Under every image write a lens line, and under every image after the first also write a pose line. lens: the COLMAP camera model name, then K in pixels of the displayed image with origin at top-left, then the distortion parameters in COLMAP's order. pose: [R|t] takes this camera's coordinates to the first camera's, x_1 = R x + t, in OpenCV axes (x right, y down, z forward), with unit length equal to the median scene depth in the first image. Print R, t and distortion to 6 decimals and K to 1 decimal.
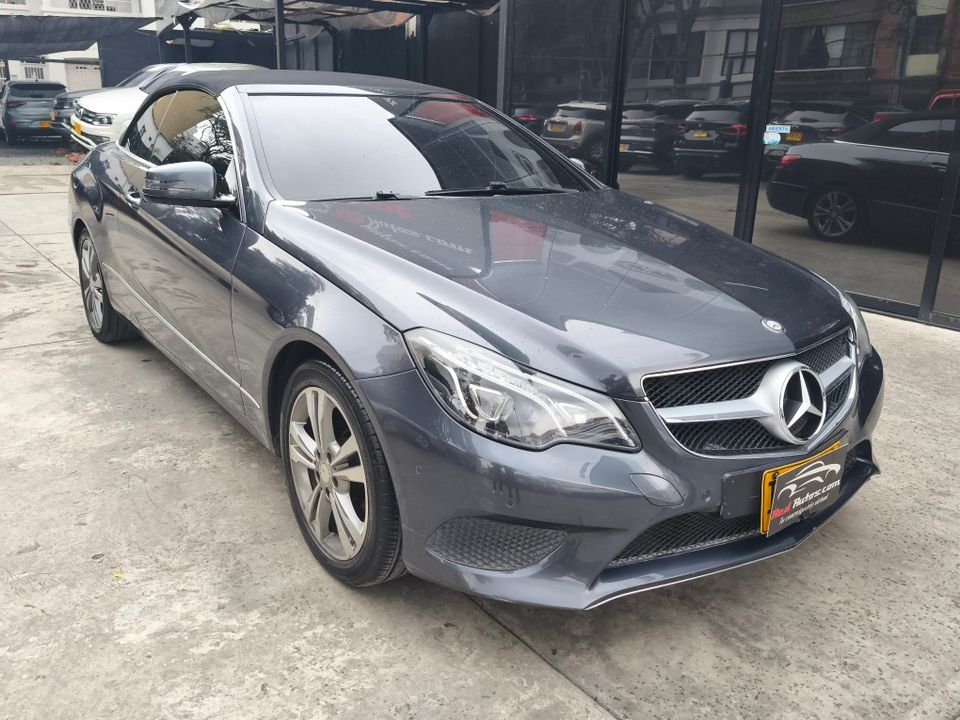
lens RADIAL K [[806.5, 0, 480.0], [0, 806.5, 360.0], [0, 0, 1]] dist [0.009092, 0.002943]
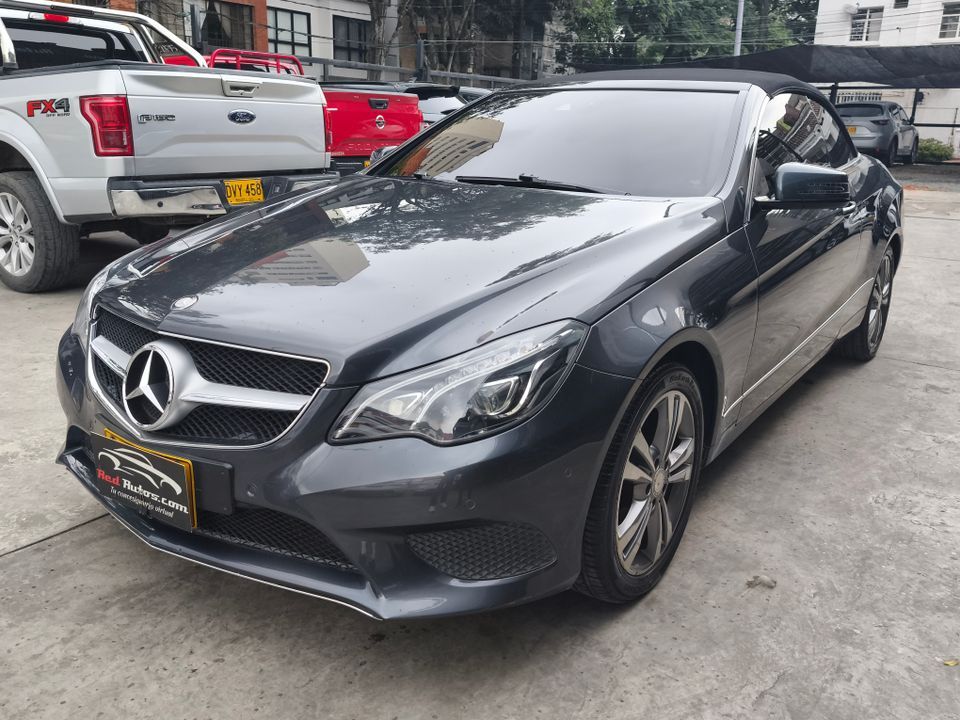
lens RADIAL K [[806.5, 0, 480.0], [0, 806.5, 360.0], [0, 0, 1]] dist [0.009092, 0.002943]
pose [[0.307606, 0.250149, -0.918043, 1.367741], [-0.292482, 0.942970, 0.158940, -0.233568], [0.905446, 0.219621, 0.363228, 1.015105]]
